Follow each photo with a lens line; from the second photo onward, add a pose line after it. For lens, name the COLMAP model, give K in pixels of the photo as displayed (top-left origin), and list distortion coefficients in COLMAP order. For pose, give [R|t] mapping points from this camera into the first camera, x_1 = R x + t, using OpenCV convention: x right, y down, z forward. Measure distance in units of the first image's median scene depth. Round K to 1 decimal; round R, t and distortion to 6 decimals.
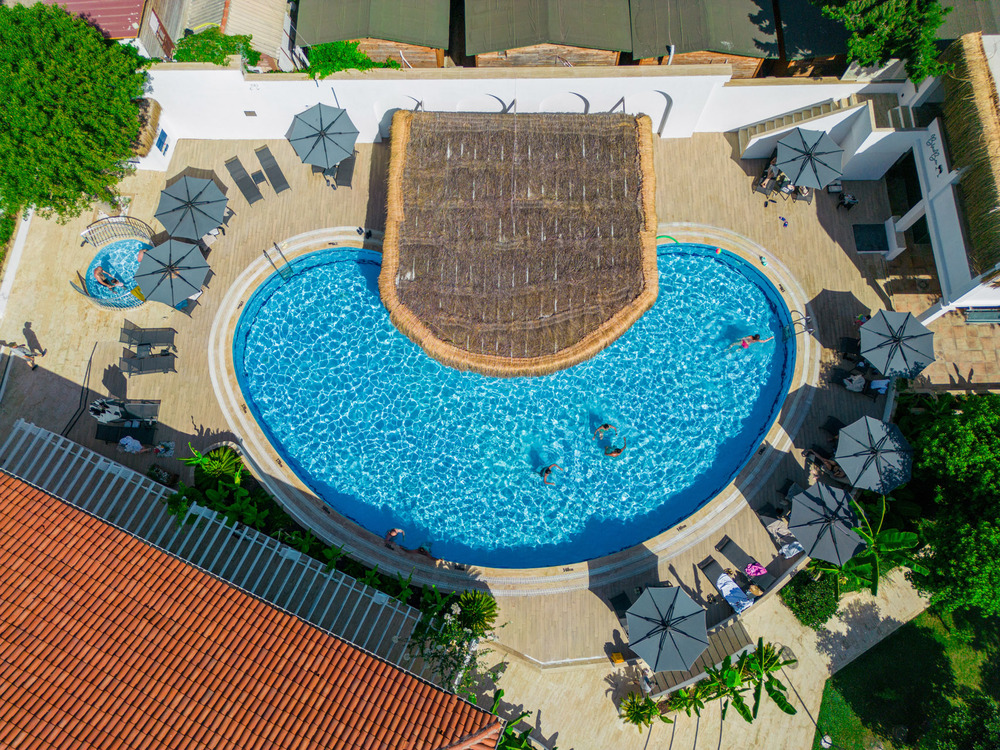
lens RADIAL K [[703.4, 0, 500.0], [0, 703.4, 375.0], [0, 0, 1]] dist [0.067501, -0.063515]
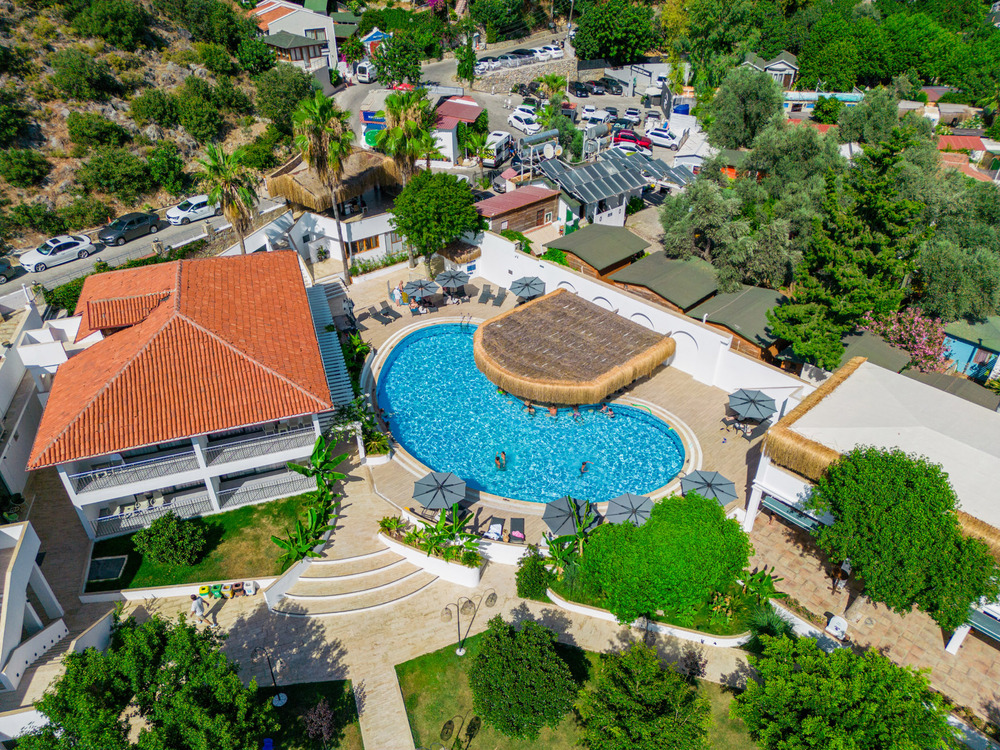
lens RADIAL K [[703.4, 0, 500.0], [0, 703.4, 375.0], [0, 0, 1]] dist [0.067501, -0.063515]
pose [[0.683034, 0.406776, -0.606628, 0.976191], [-0.696276, 0.613491, -0.372596, 0.579972], [0.220598, 0.676877, 0.702264, -0.173266]]
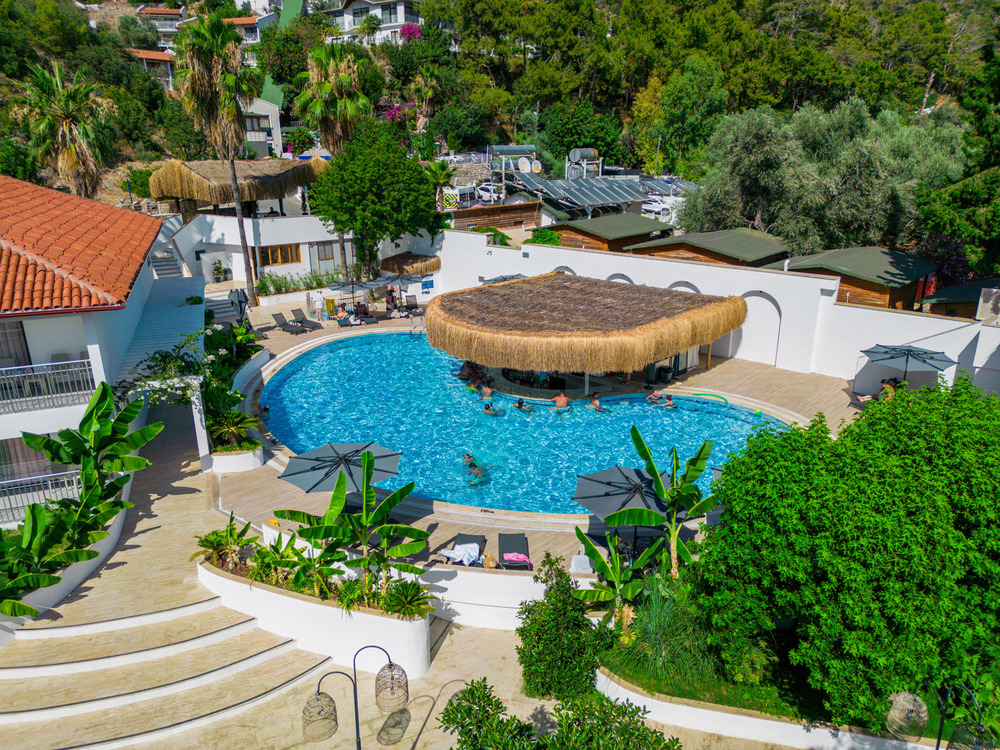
lens RADIAL K [[703.4, 0, 500.0], [0, 703.4, 375.0], [0, 0, 1]] dist [0.067501, -0.063515]
pose [[0.720127, 0.207369, -0.662130, 0.676641], [-0.660060, 0.498890, -0.561631, 0.513895], [0.213865, 0.841491, 0.496140, 0.521100]]
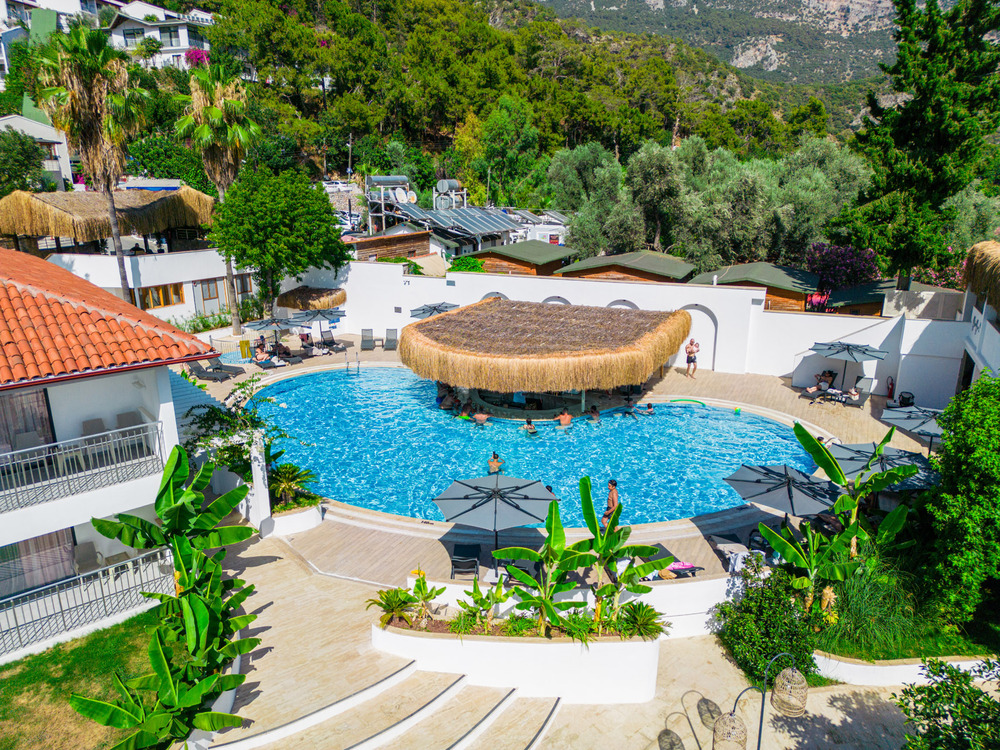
lens RADIAL K [[703.4, 0, 500.0], [0, 703.4, 375.0], [0, 0, 1]] dist [0.067501, -0.063515]
pose [[0.903375, 0.107658, -0.415119, 0.429861], [-0.406902, 0.520889, -0.750403, 0.678782], [0.135444, 0.846808, 0.514364, 0.474484]]
